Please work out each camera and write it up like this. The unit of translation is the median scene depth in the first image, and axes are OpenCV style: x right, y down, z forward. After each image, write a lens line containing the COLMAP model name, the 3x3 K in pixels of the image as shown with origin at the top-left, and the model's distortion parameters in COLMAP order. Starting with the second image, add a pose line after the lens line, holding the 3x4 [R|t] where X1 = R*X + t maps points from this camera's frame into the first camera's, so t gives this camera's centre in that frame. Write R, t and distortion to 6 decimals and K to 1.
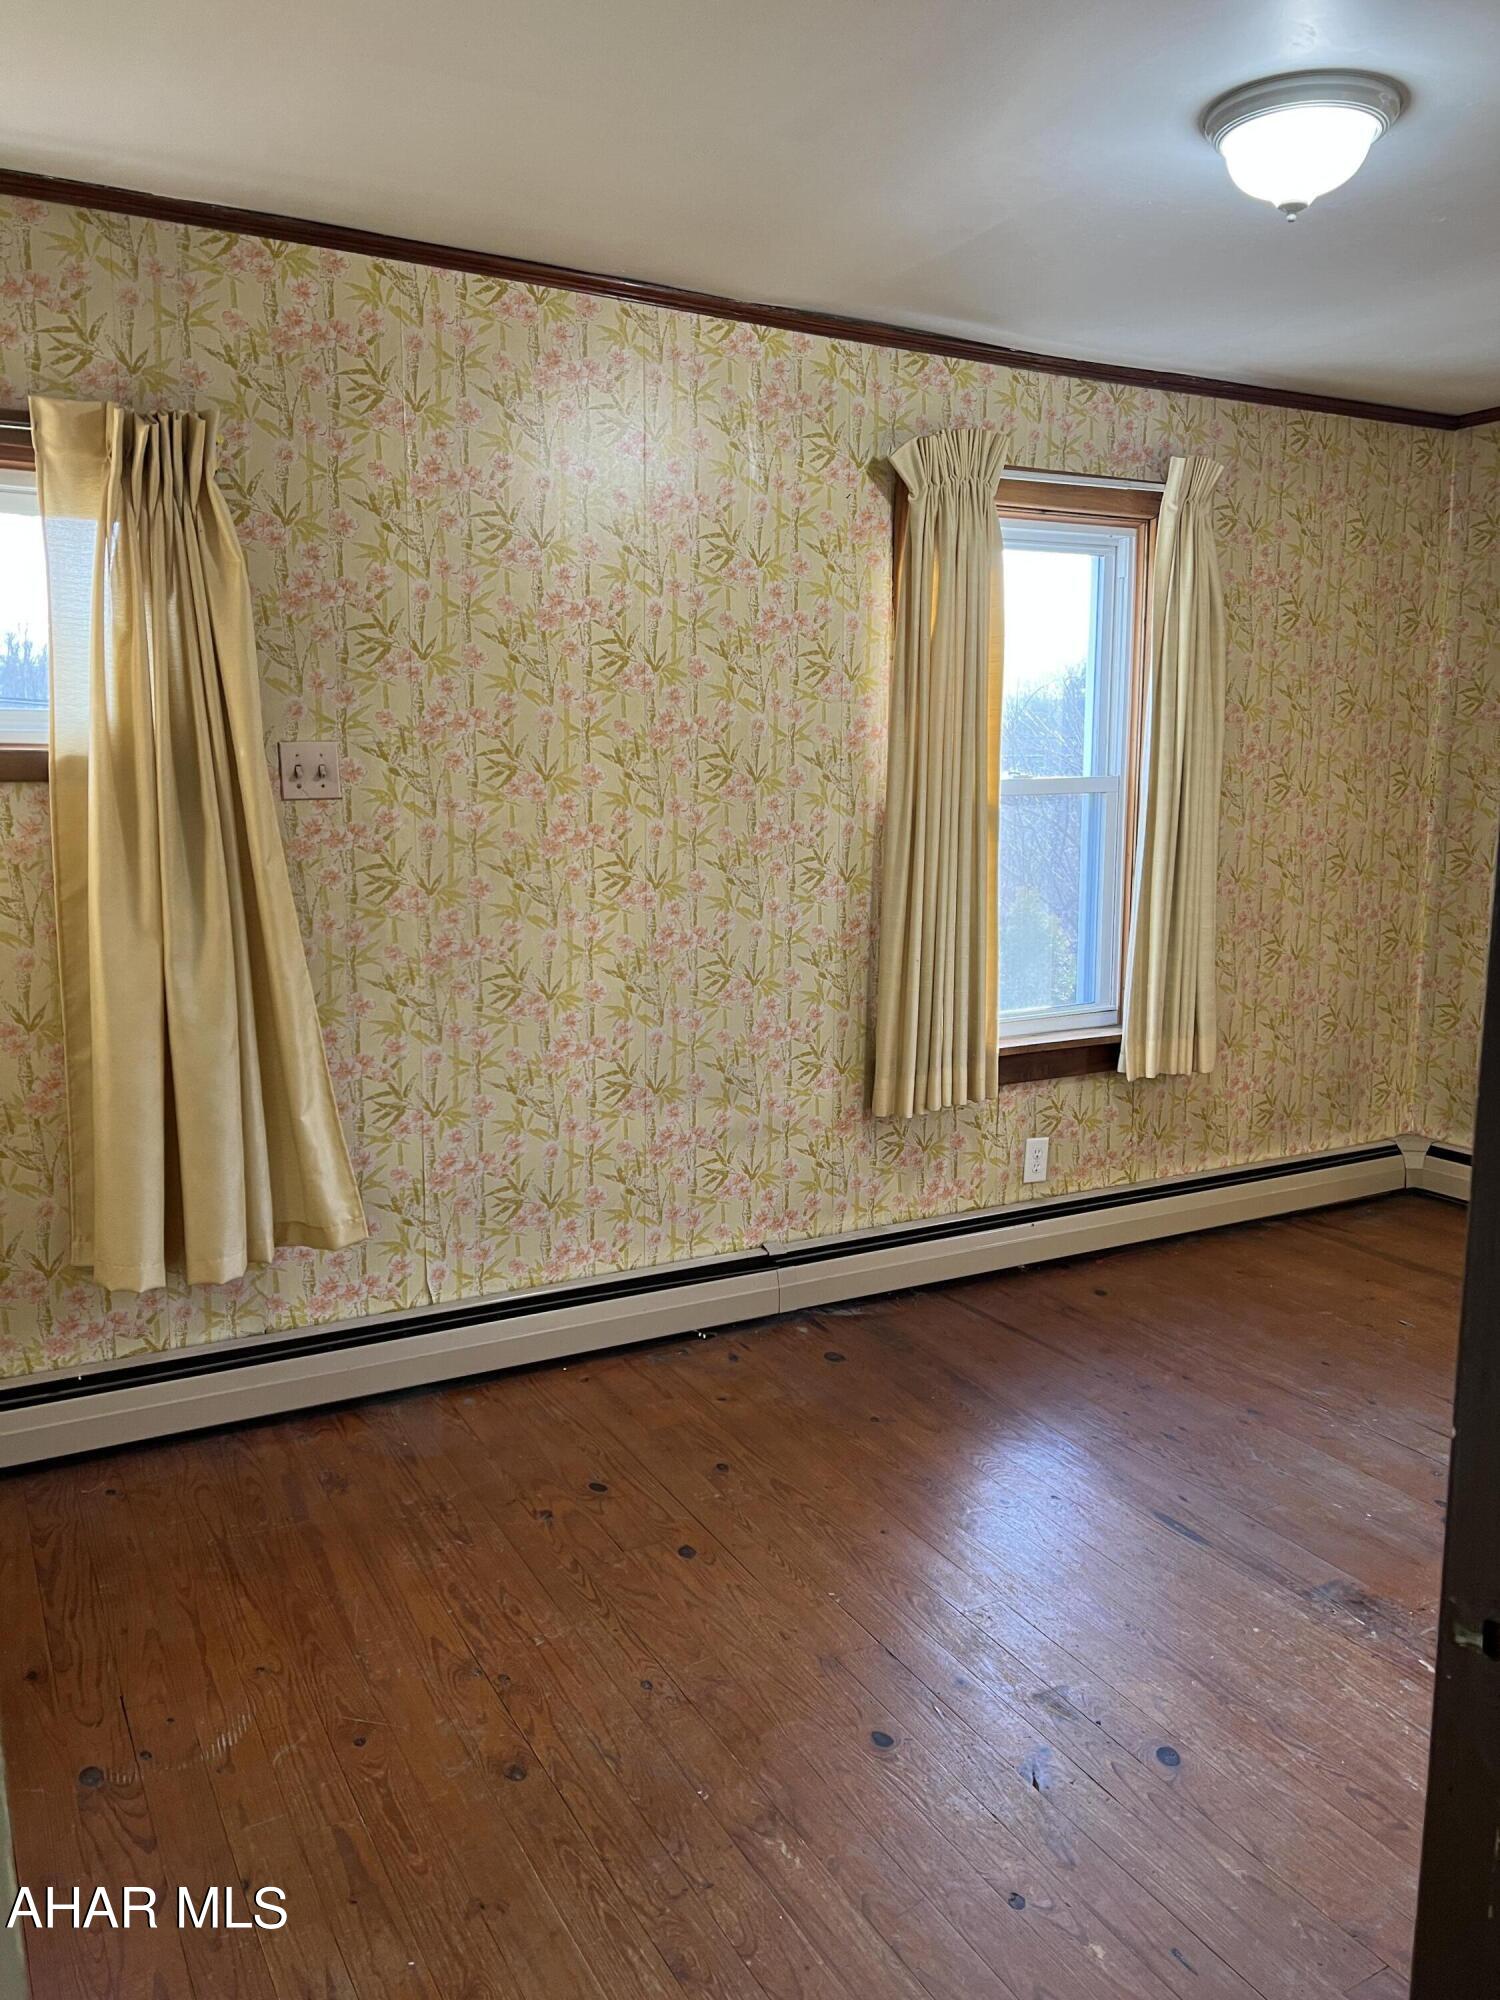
lens RADIAL K [[1496.6, 0, 734.4], [0, 1496.6, 1001.1], [0, 0, 1]] dist [0.138331, -0.220784]
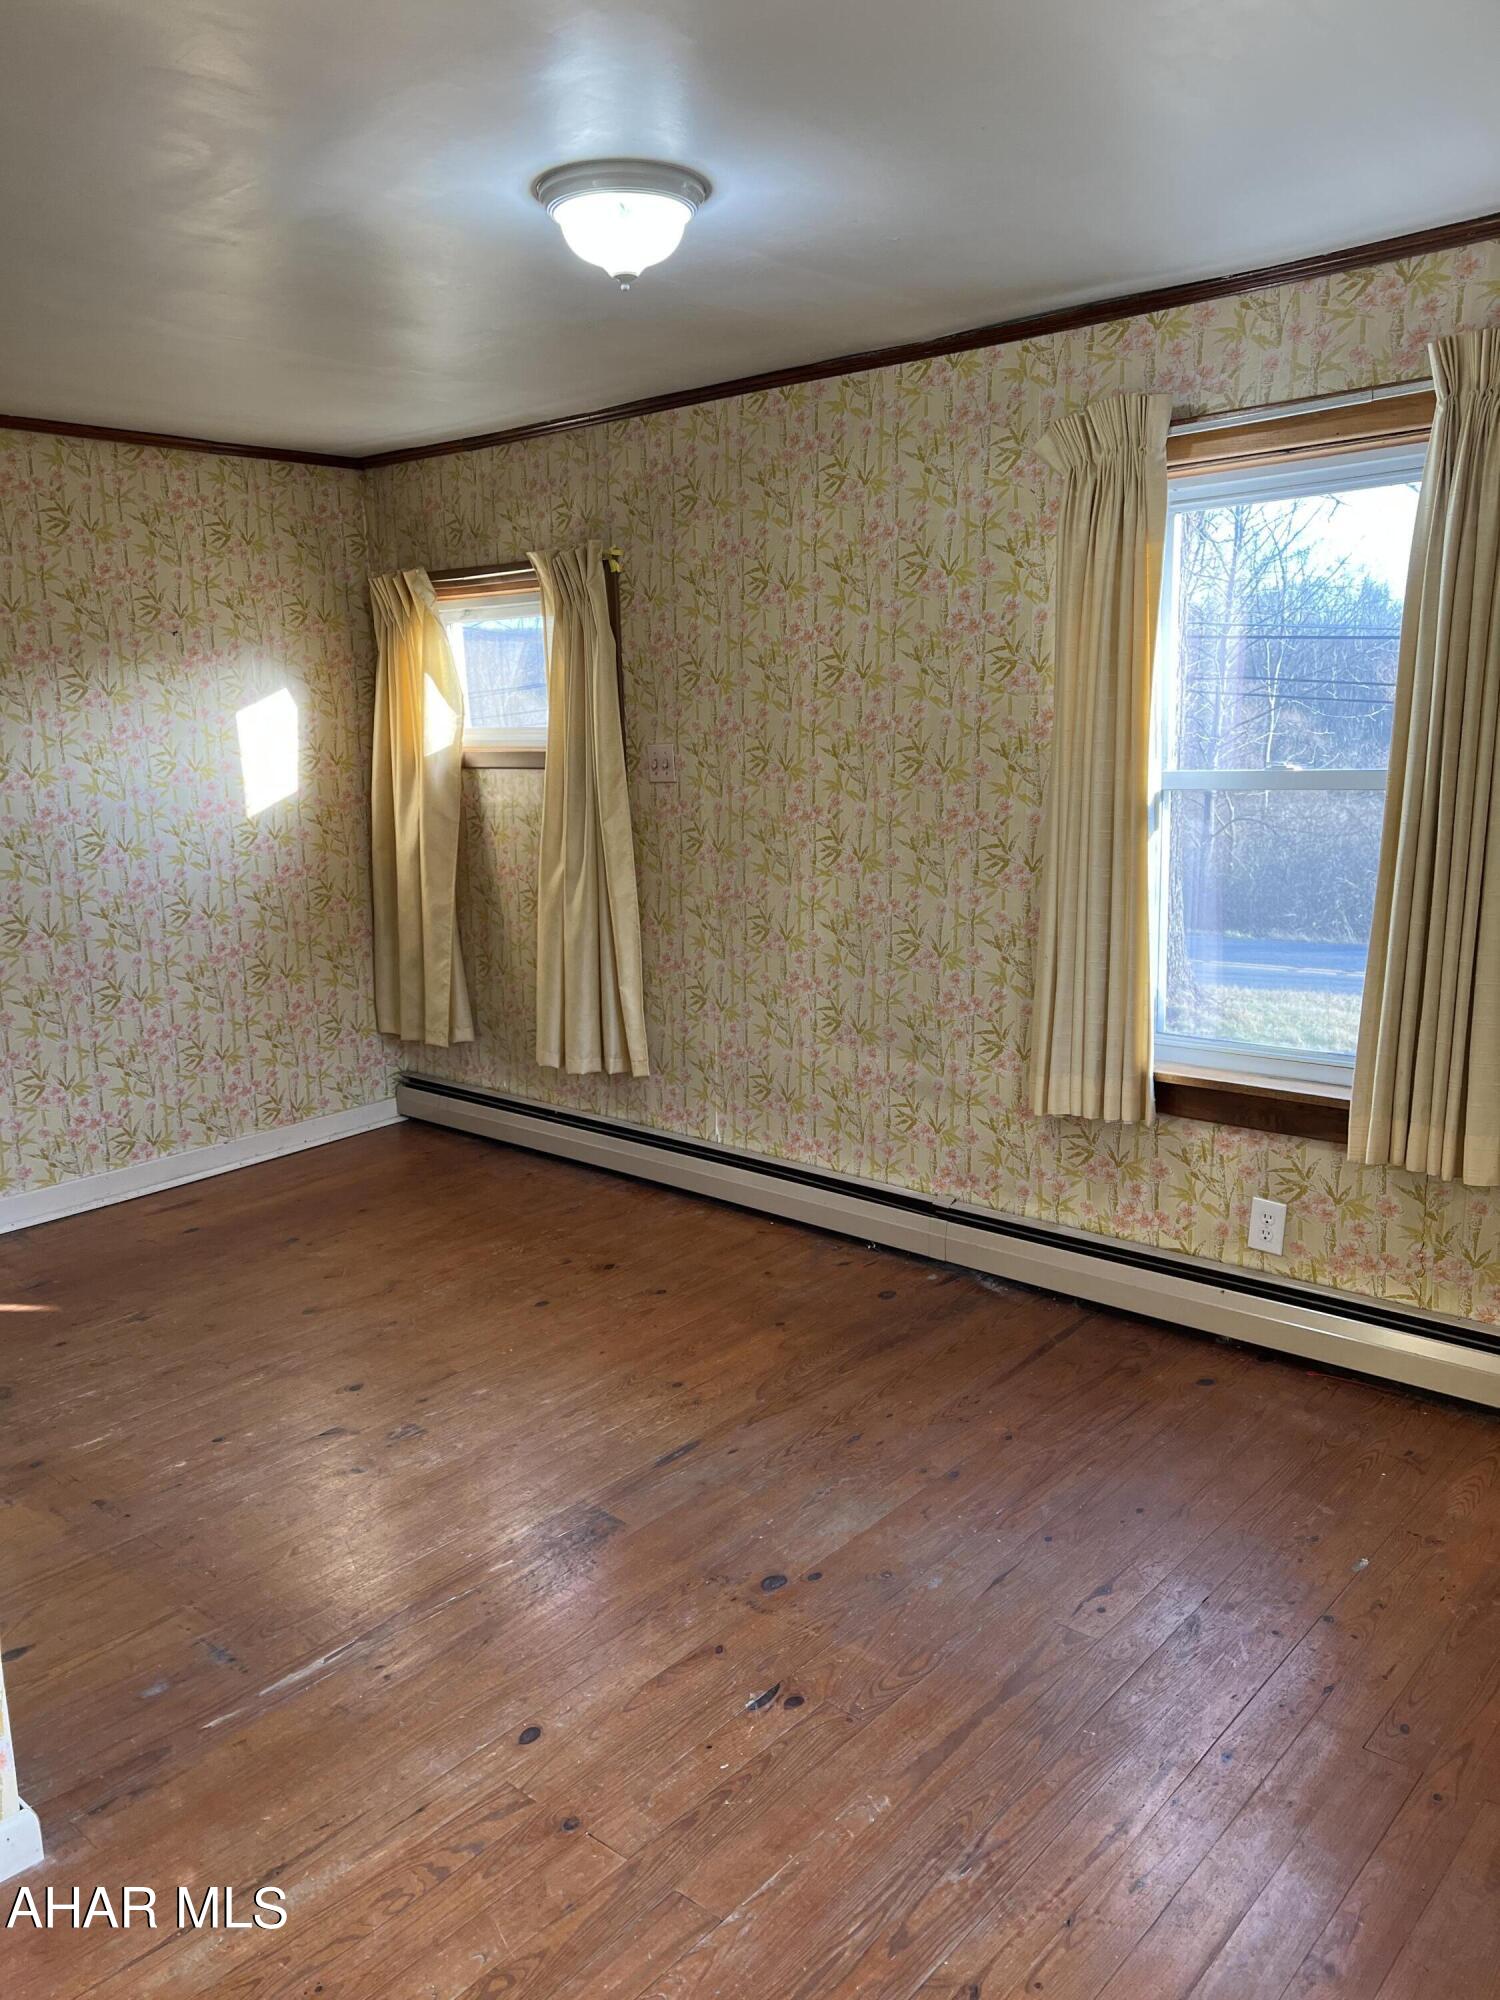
lens RADIAL K [[1496.6, 0, 734.4], [0, 1496.6, 1001.1], [0, 0, 1]] dist [0.138331, -0.220784]
pose [[0.325996, 0.159874, -0.931755, 0.973892], [-0.128263, 0.983963, 0.123956, -0.094148], [0.936630, 0.079101, 0.341274, 0.475617]]
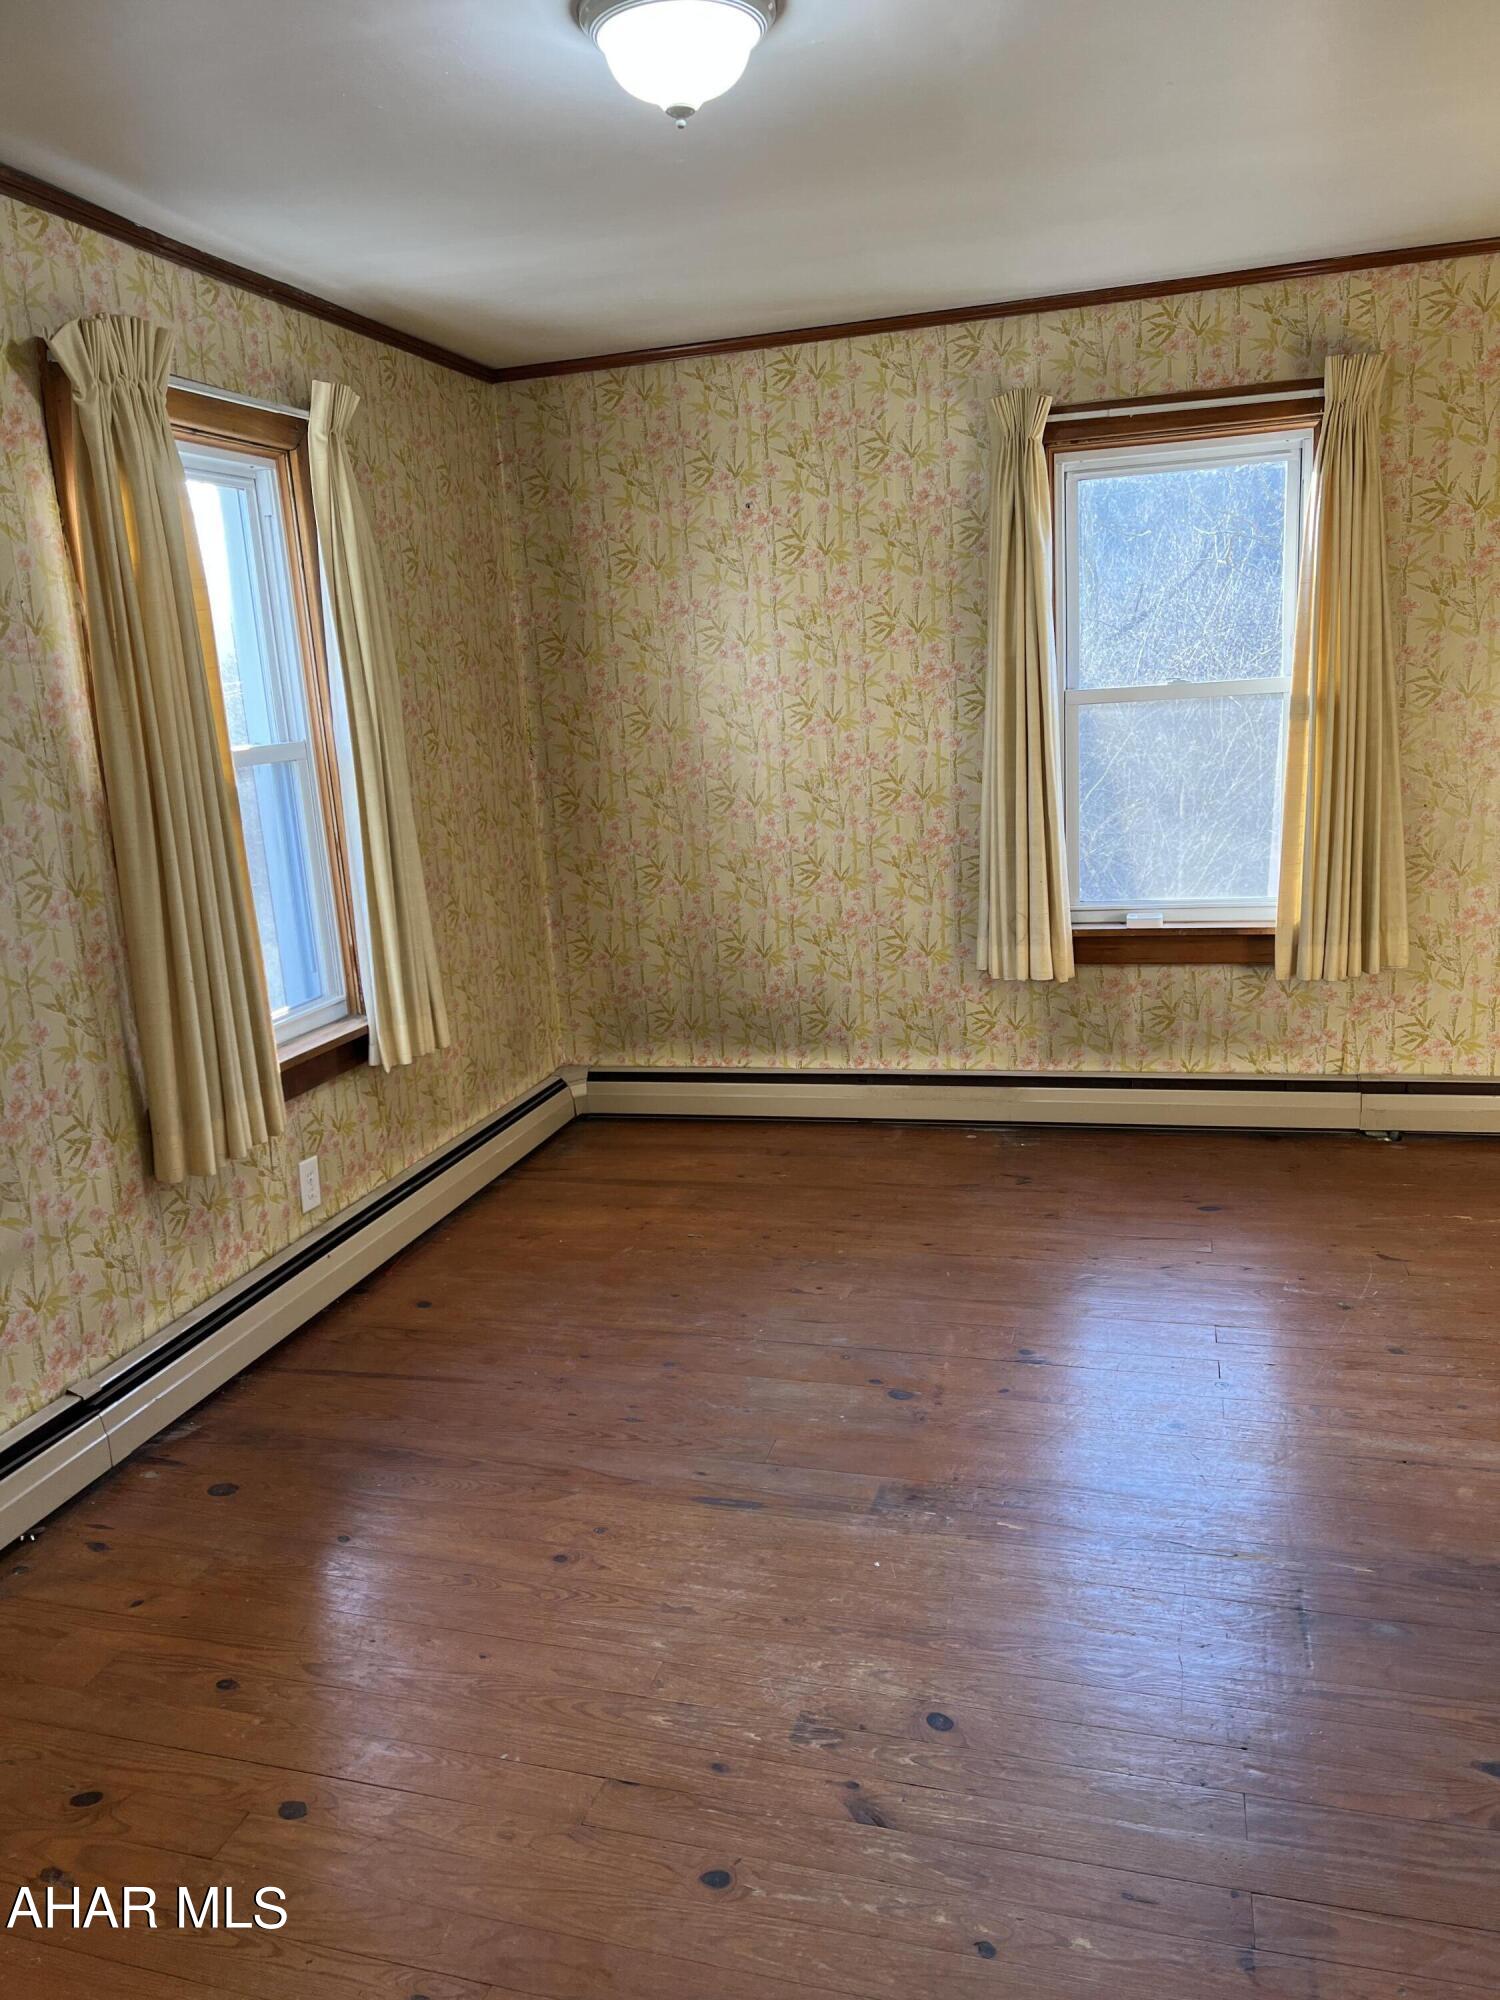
lens RADIAL K [[1503.9, 0, 711.0], [0, 1503.9, 1005.9], [0, 0, 1]] dist [0.095917, -0.104949]
pose [[0.718044, -0.189556, 0.669687, -0.226284], [0.174702, 0.980480, 0.090209, -0.038950], [-0.673715, 0.052222, 0.737144, 0.211089]]
